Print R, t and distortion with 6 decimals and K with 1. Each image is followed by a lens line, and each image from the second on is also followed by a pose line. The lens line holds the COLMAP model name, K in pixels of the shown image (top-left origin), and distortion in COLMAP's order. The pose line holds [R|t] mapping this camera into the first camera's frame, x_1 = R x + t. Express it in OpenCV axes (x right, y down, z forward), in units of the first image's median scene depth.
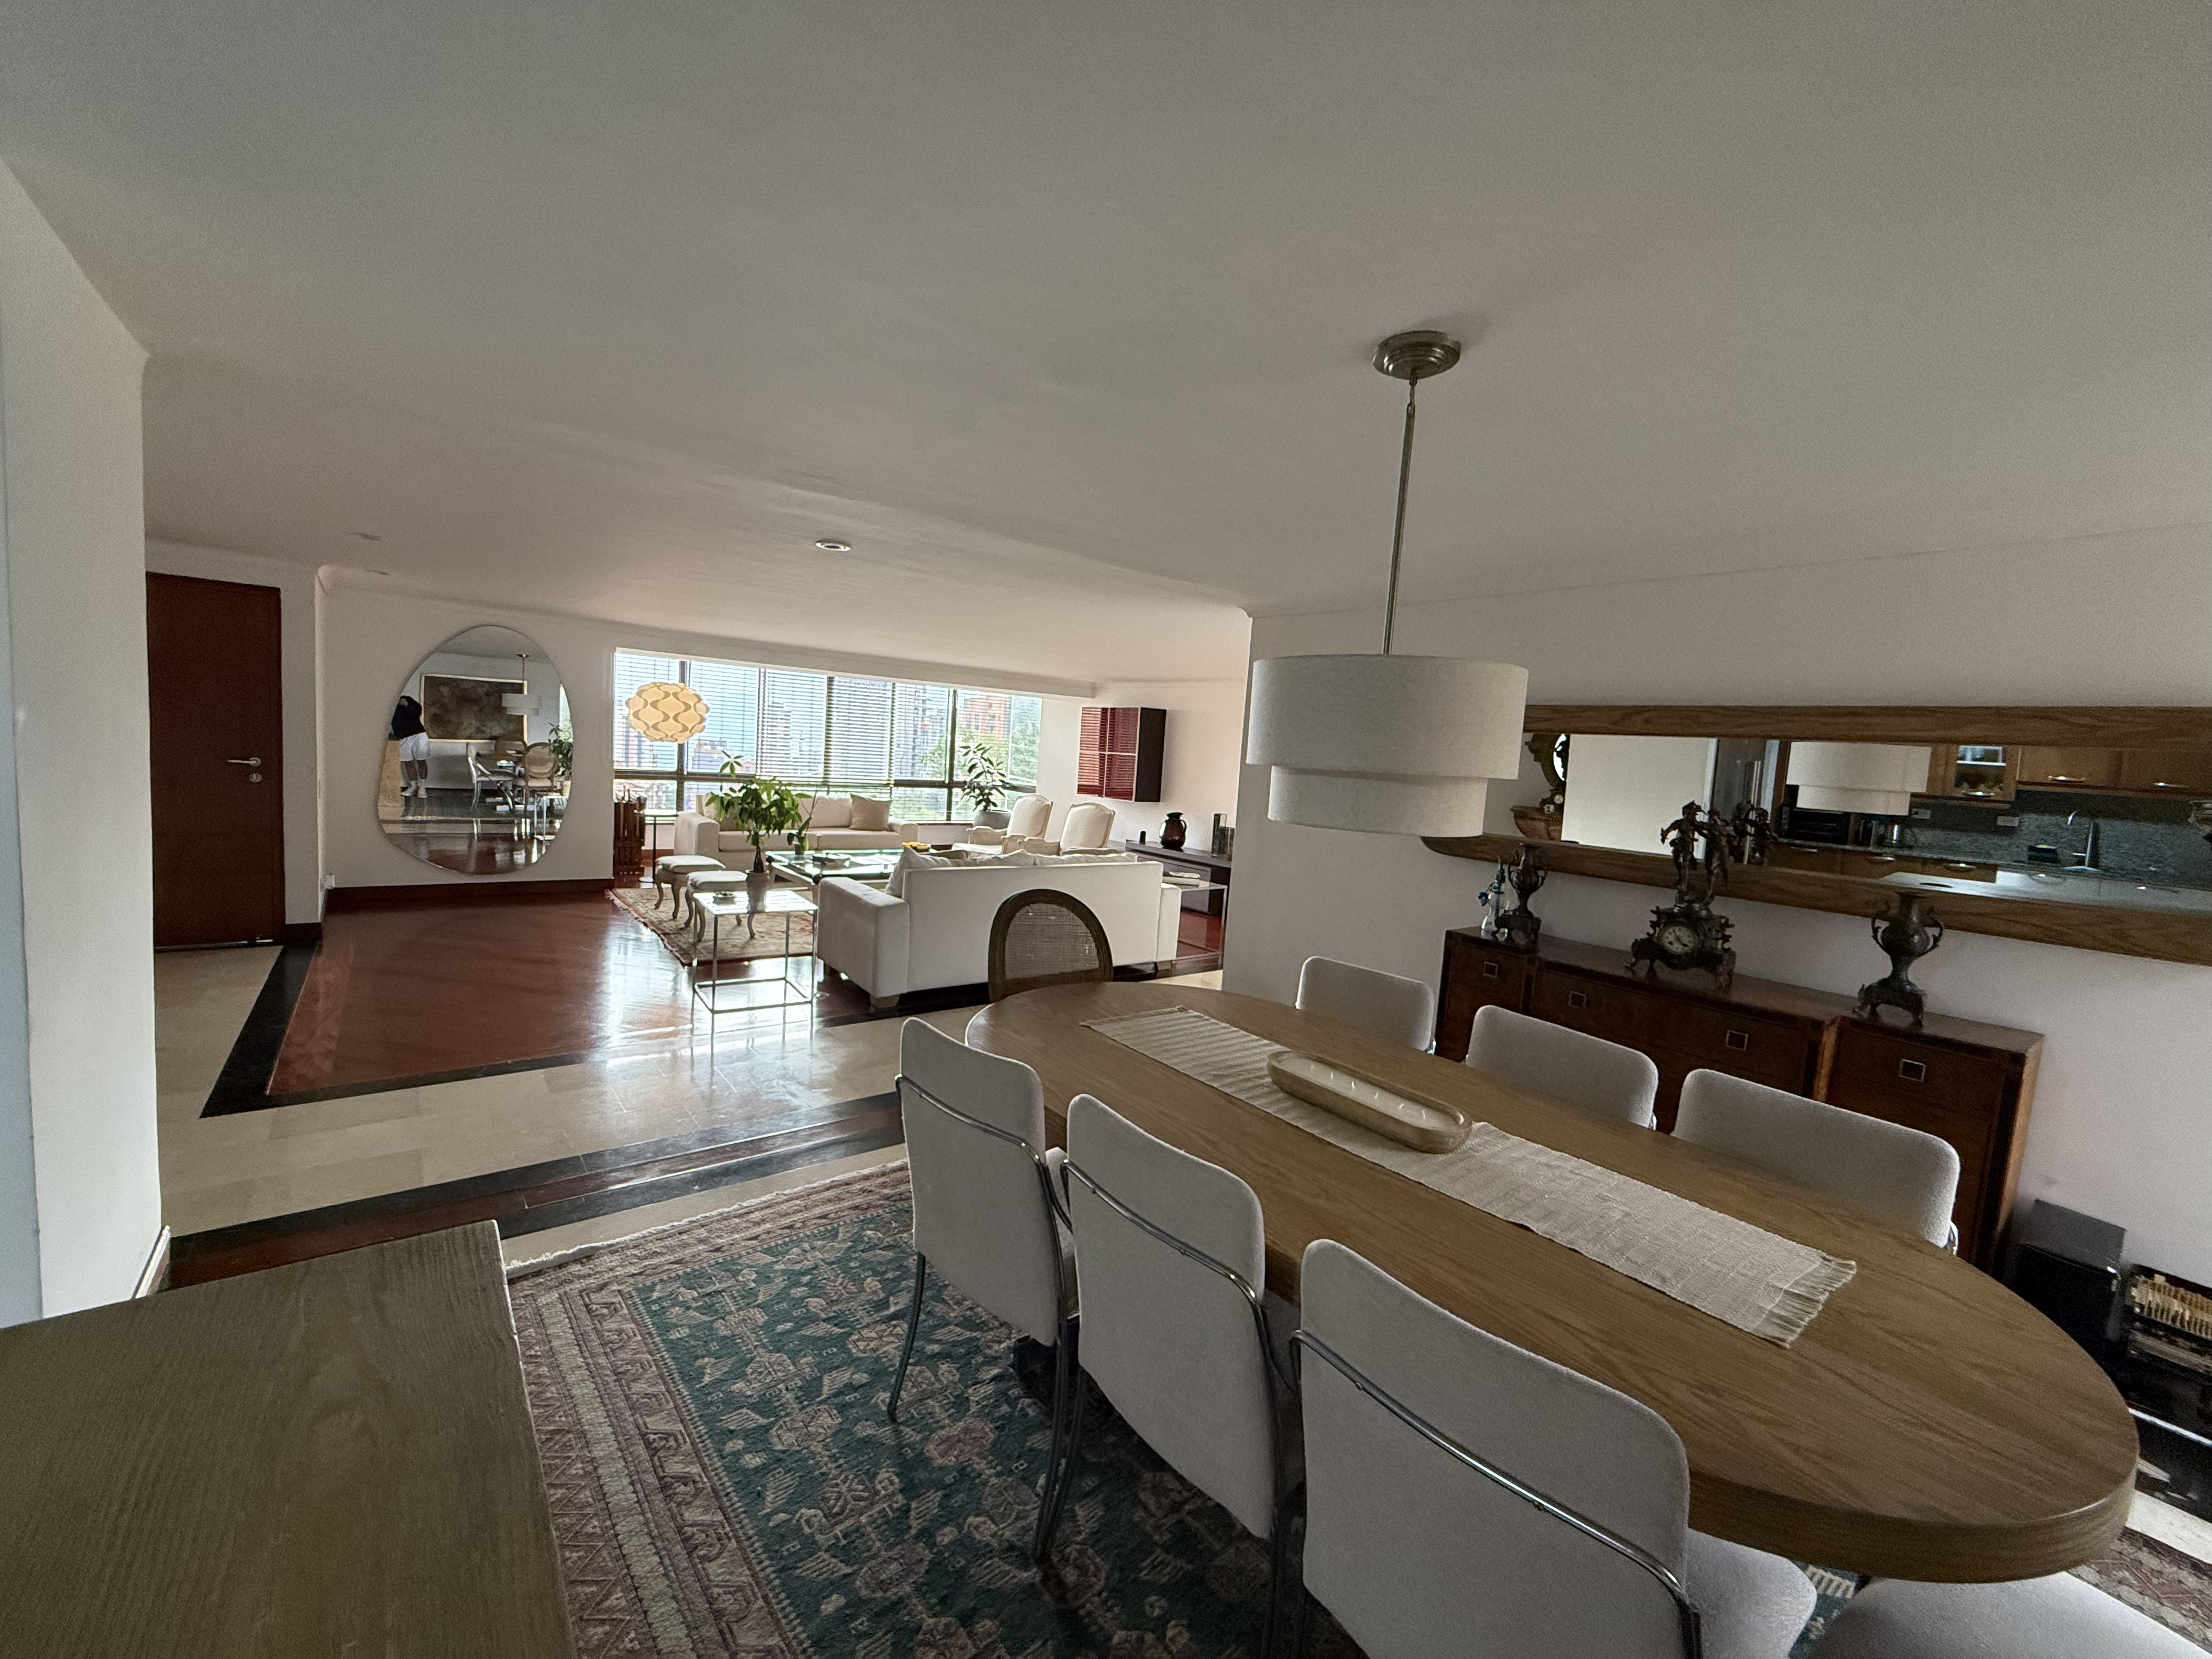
lens RADIAL K [[882.4, 0, 1101.8], [0, 882.4, 827.7], [0, 0, 1]] dist [0.000508, -0.000384]
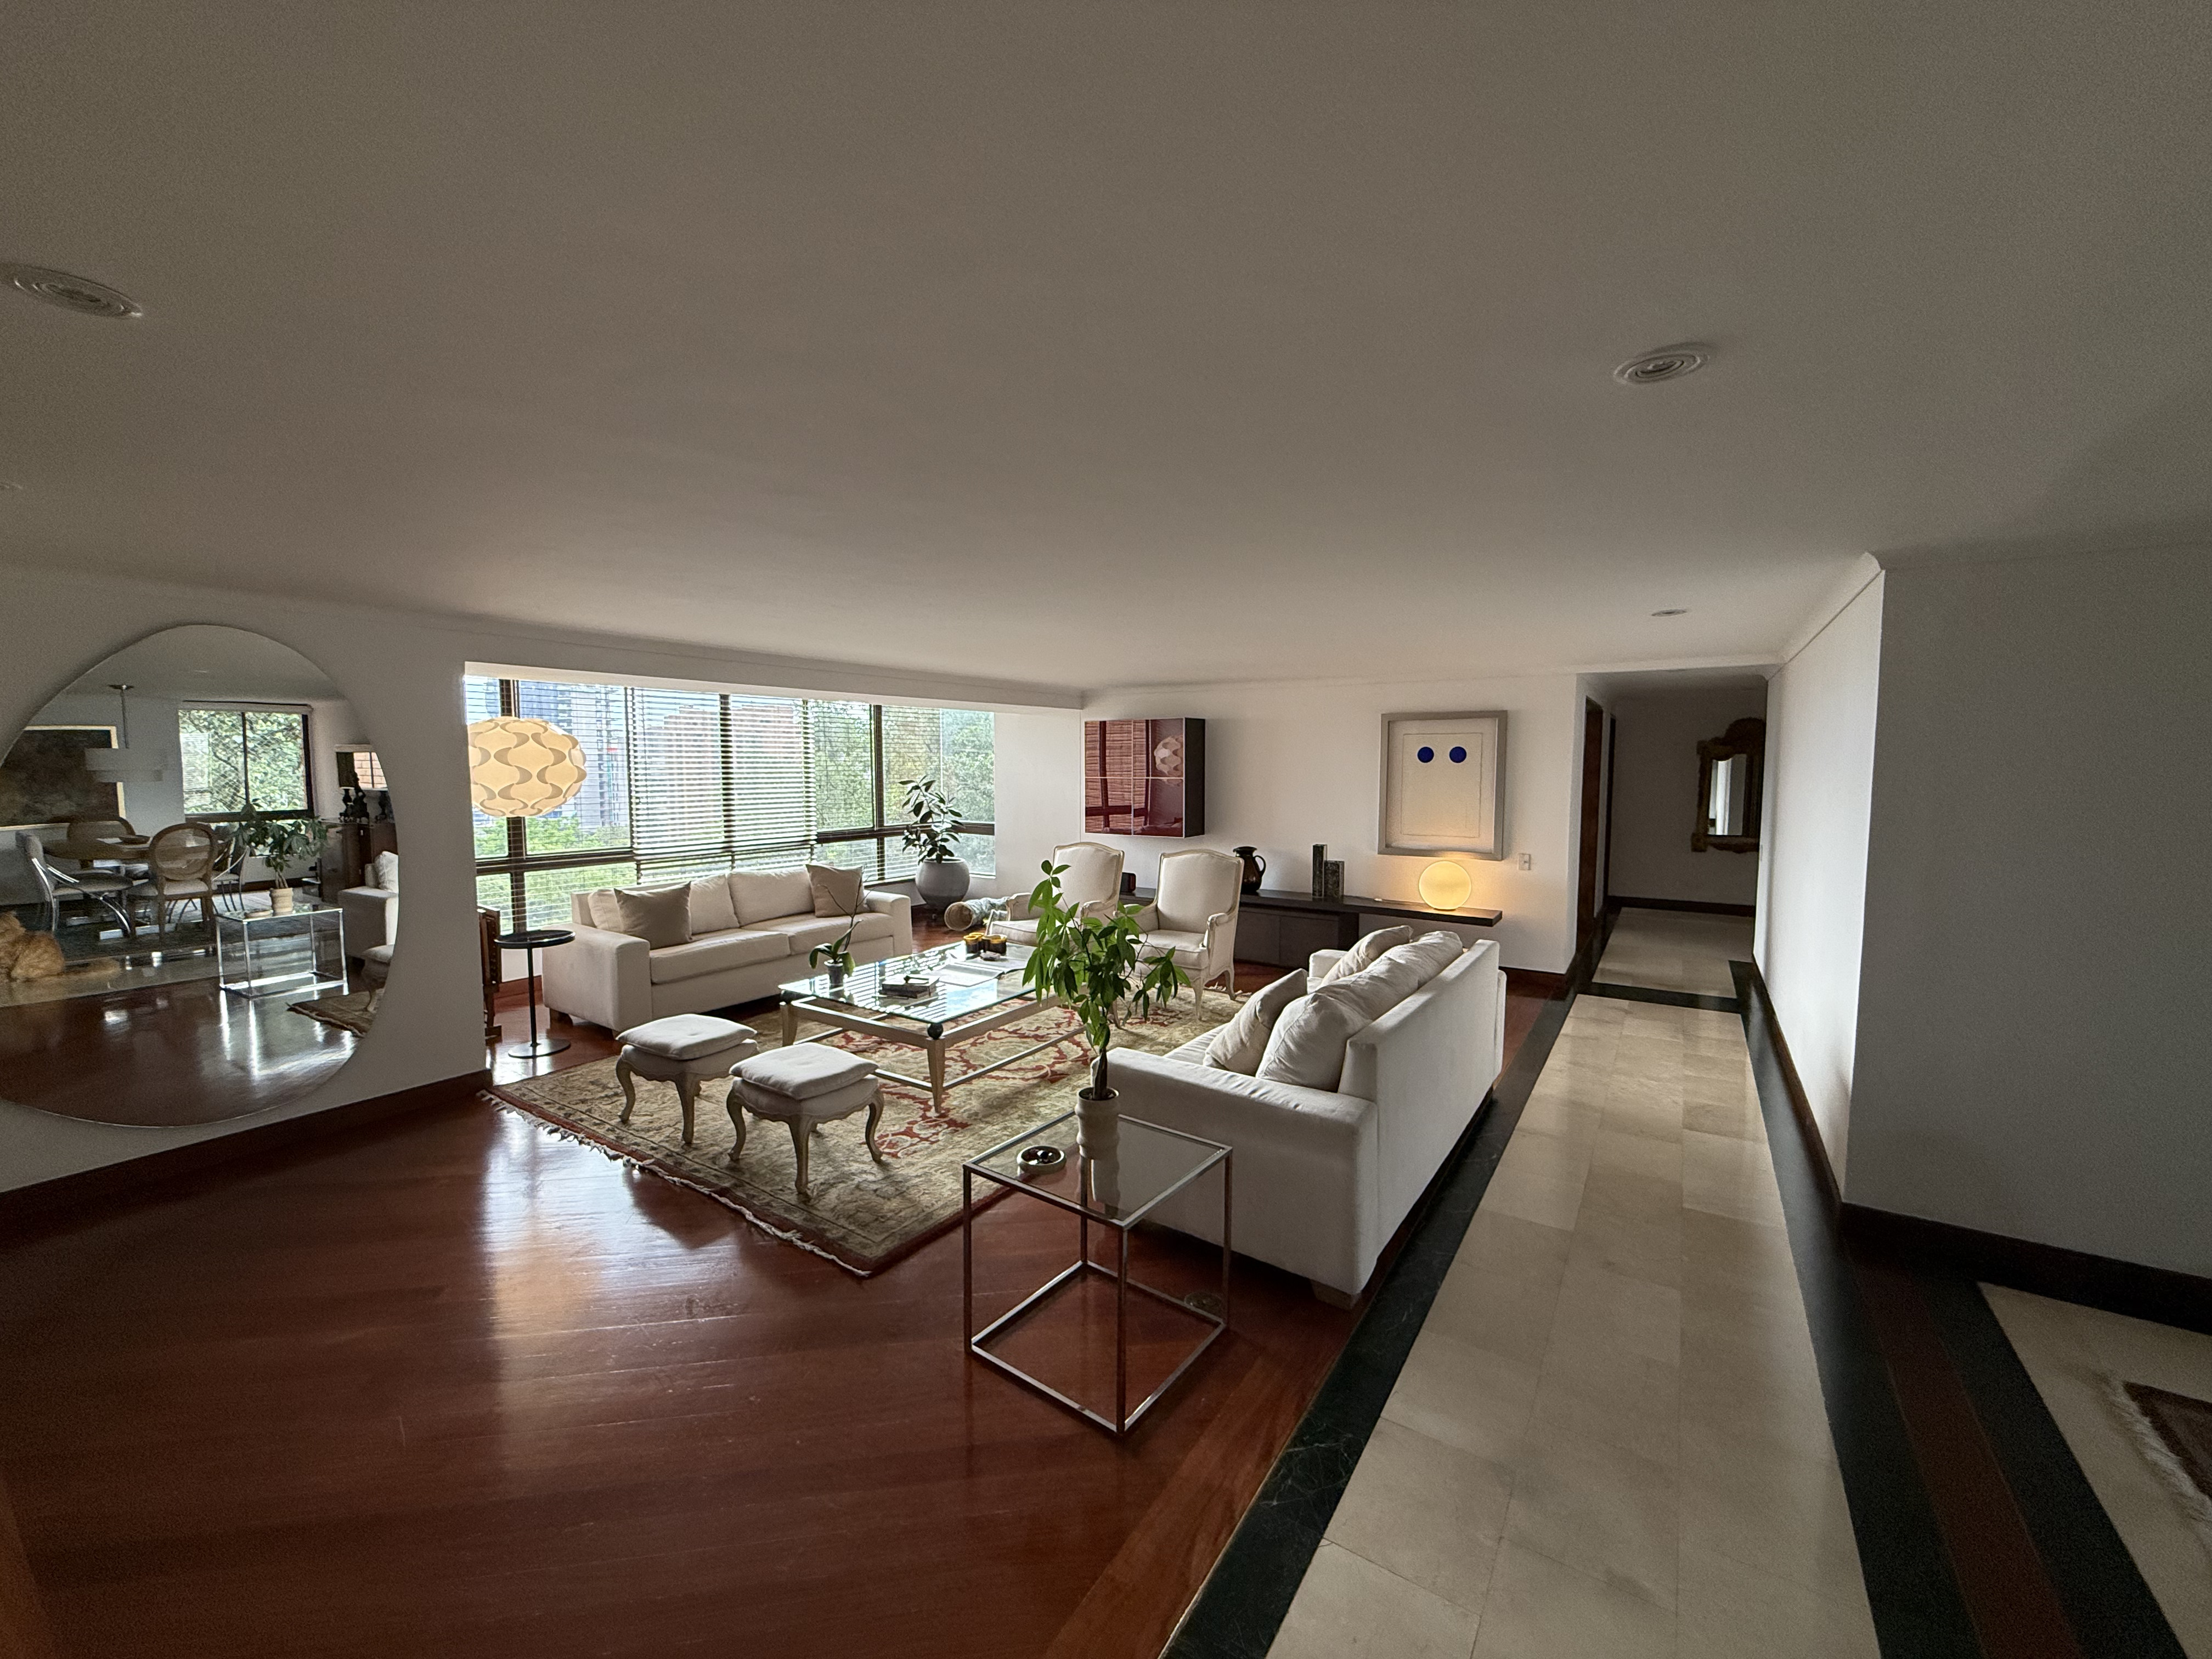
lens RADIAL K [[882.4, 0, 1098.5], [0, 882.4, 828.5], [0, 0, 1]] dist [0.000508, -0.000384]
pose [[0.949994, -0.091054, 0.298698, -0.266053], [0.092026, 0.995698, 0.010840, -0.052061], [-0.298400, 0.017190, 0.954286, 0.267676]]
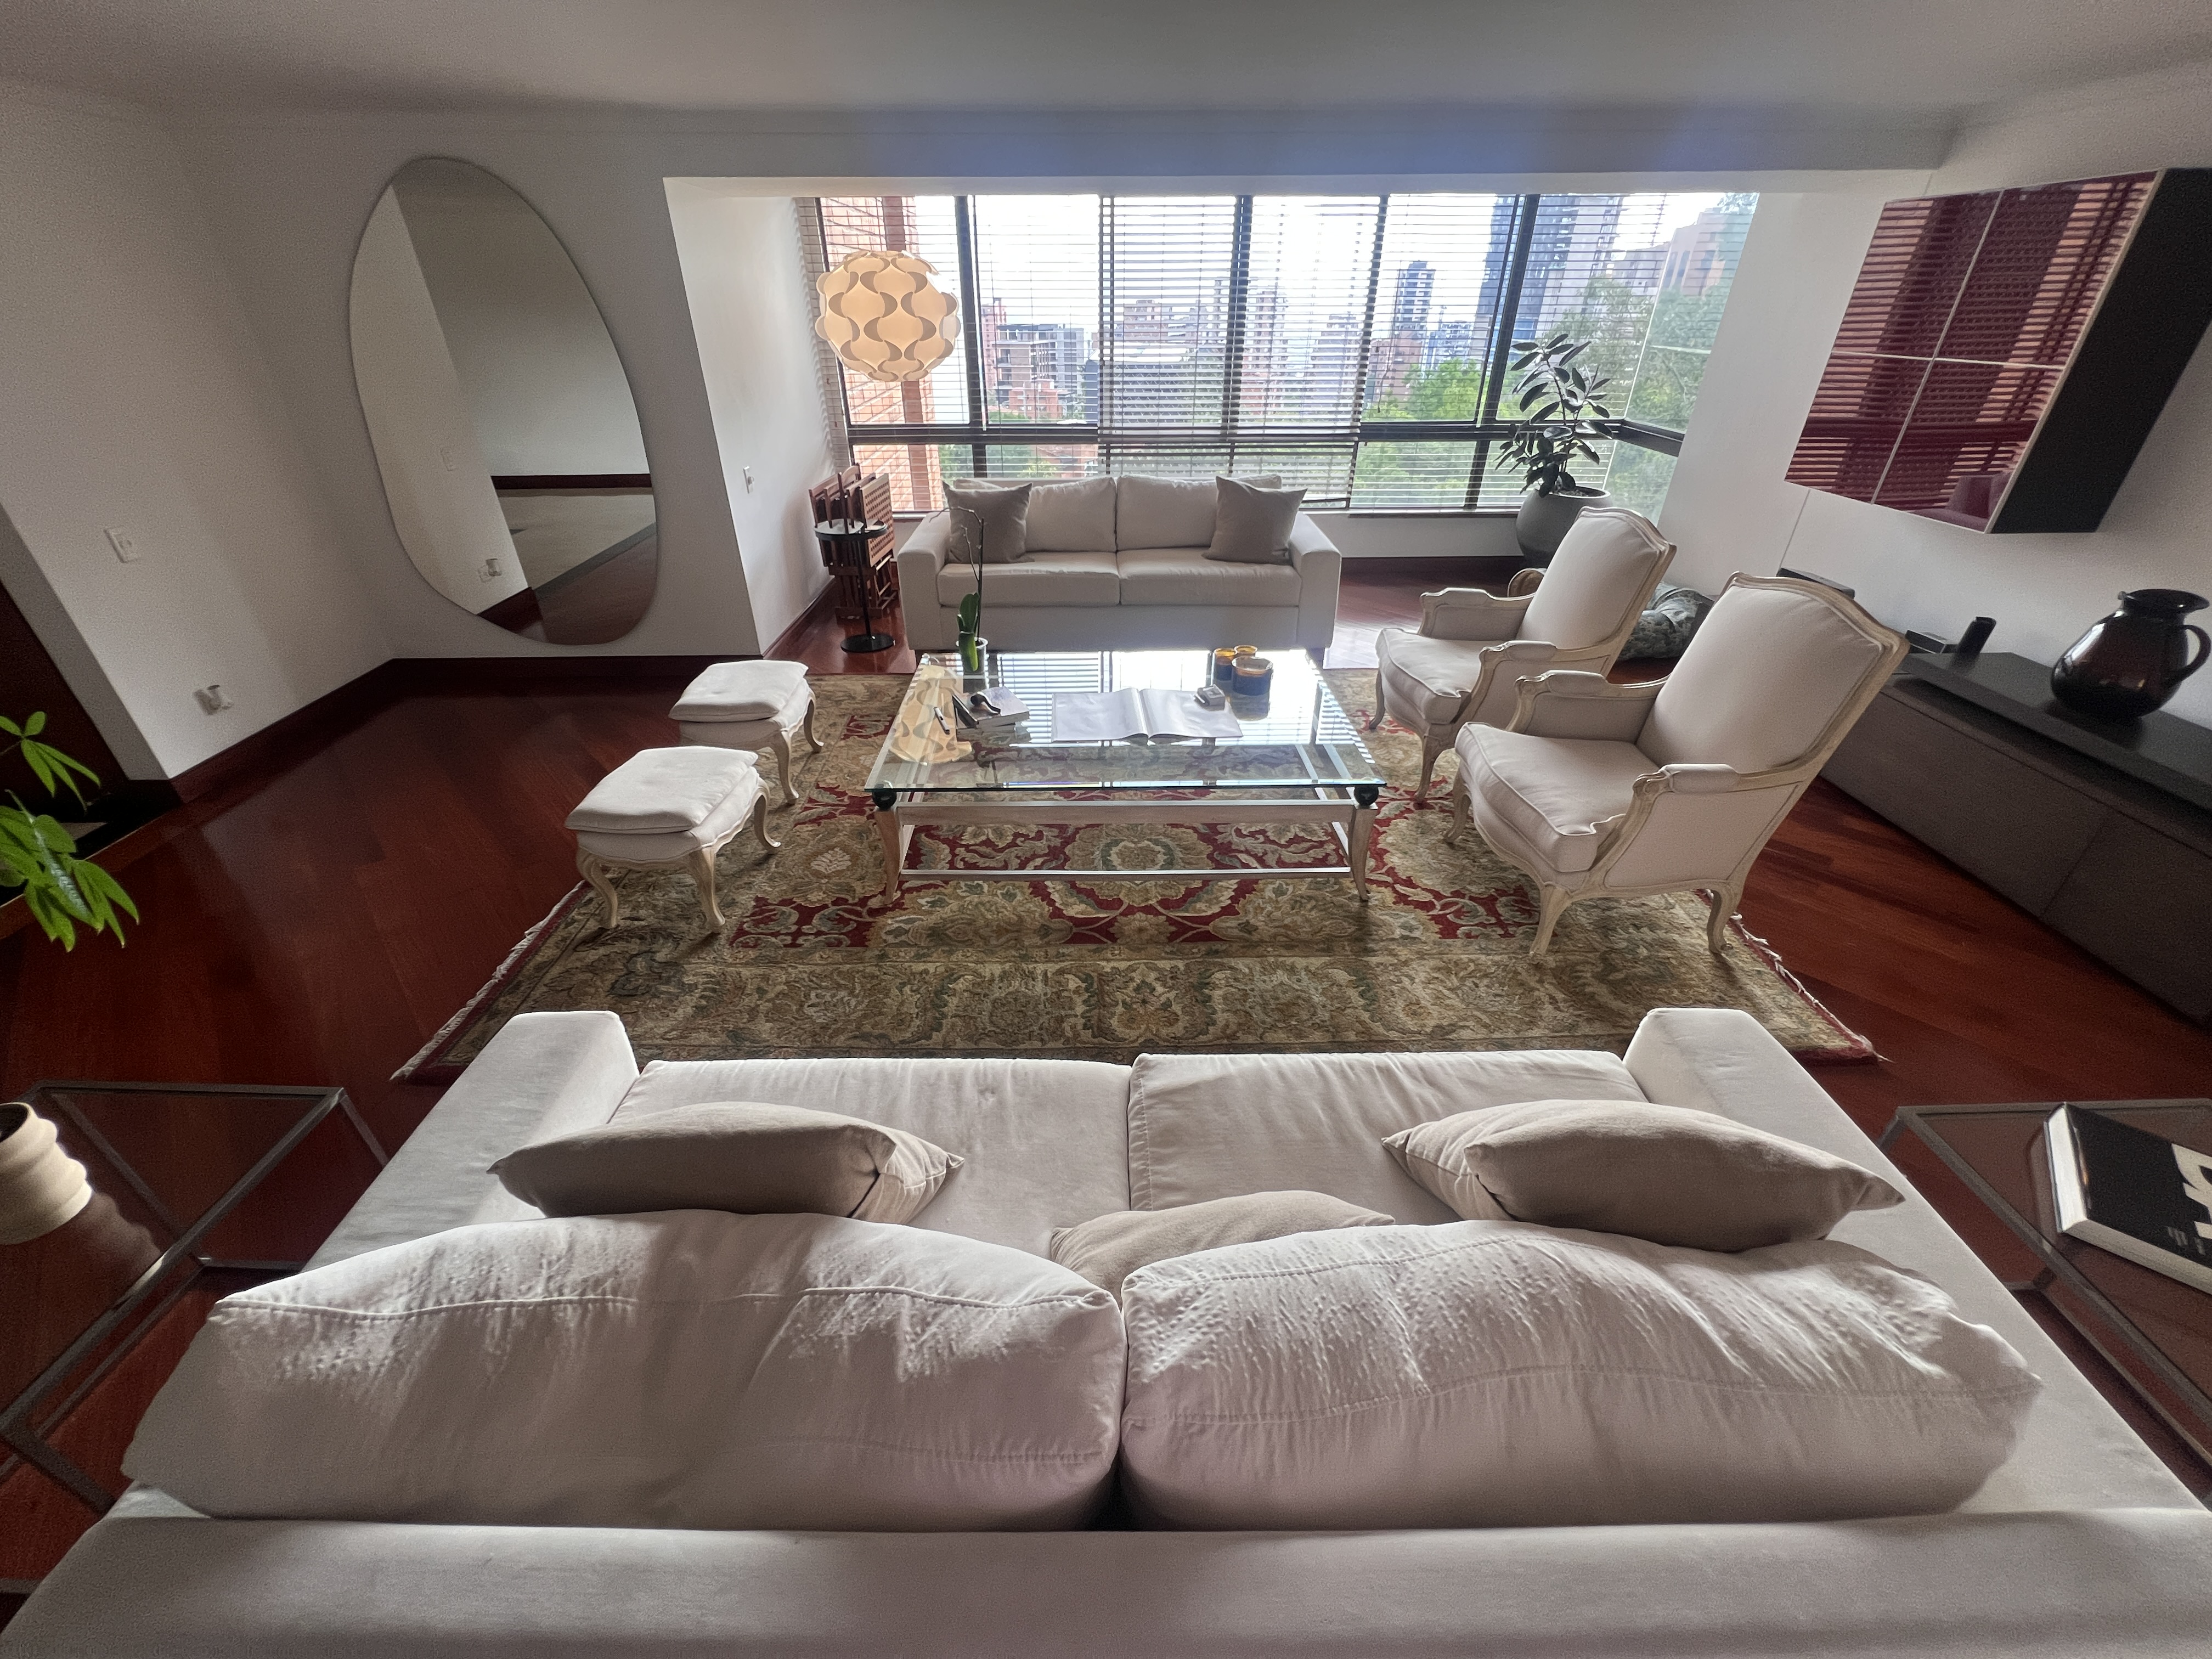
lens RADIAL K [[888.7, 0, 1097.6], [0, 888.7, 828.4], [0, 0, 1]] dist [-0.001889, -0.000164]
pose [[0.791037, 0.250865, -0.557967, -0.012777], [0.004317, 0.909745, 0.415146, -0.064862], [0.611753, -0.330805, 0.718559, 0.530821]]
